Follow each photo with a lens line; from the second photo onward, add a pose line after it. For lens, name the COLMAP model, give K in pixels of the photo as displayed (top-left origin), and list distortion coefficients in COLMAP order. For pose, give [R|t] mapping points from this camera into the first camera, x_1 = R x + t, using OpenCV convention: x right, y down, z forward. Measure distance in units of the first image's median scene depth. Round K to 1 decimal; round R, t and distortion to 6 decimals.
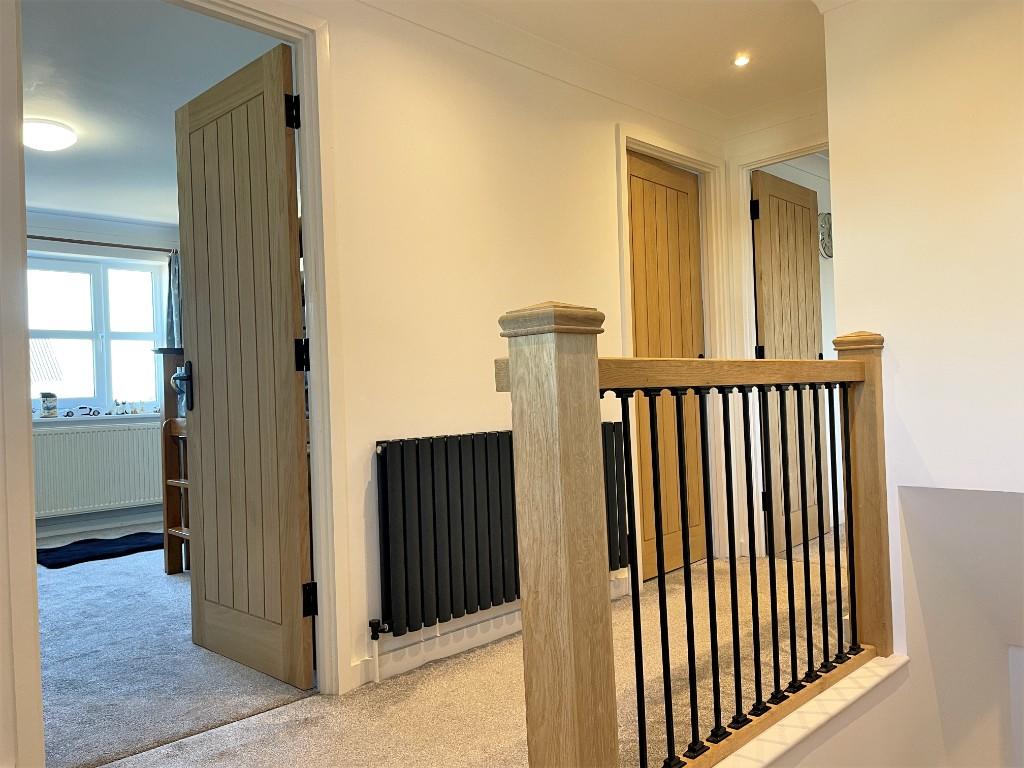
lens RADIAL K [[772.9, 0, 510.4], [0, 772.9, 379.8], [0, 0, 1]] dist [0.093691, -0.130213]
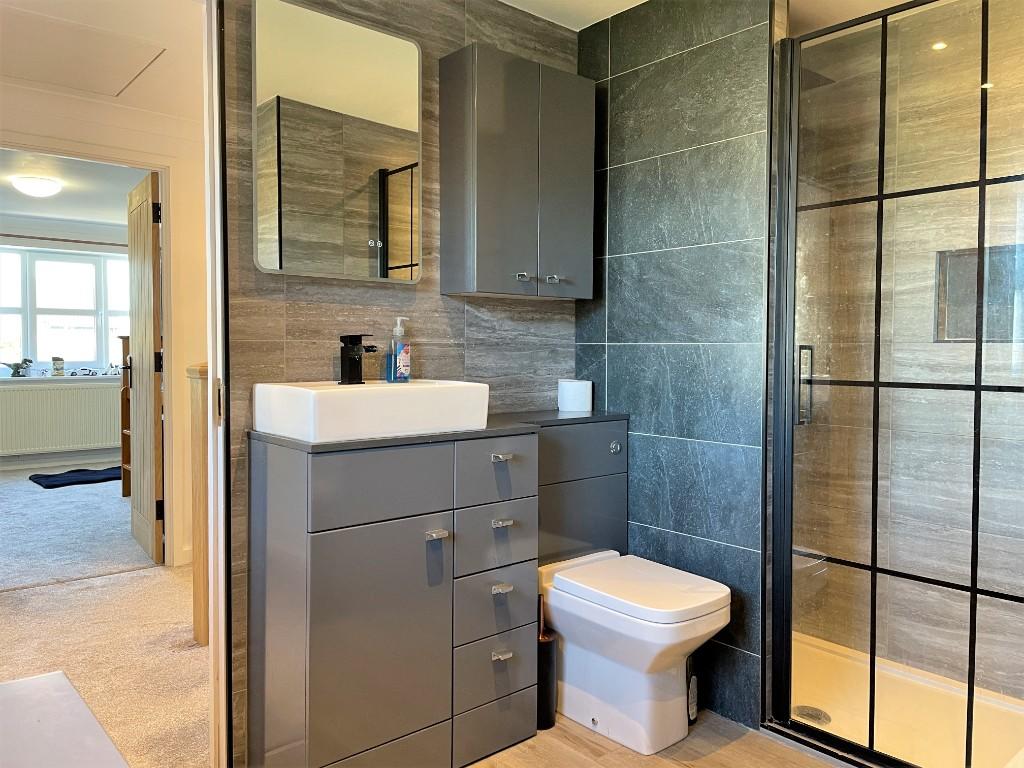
lens RADIAL K [[772.9, 0, 510.4], [0, 772.9, 379.8], [0, 0, 1]] dist [0.093691, -0.130213]
pose [[0.997030, 0.046279, -0.061554, 0.240512], [-0.042808, 0.997481, 0.056561, -0.051157], [0.064016, -0.053758, 0.996500, -0.251129]]
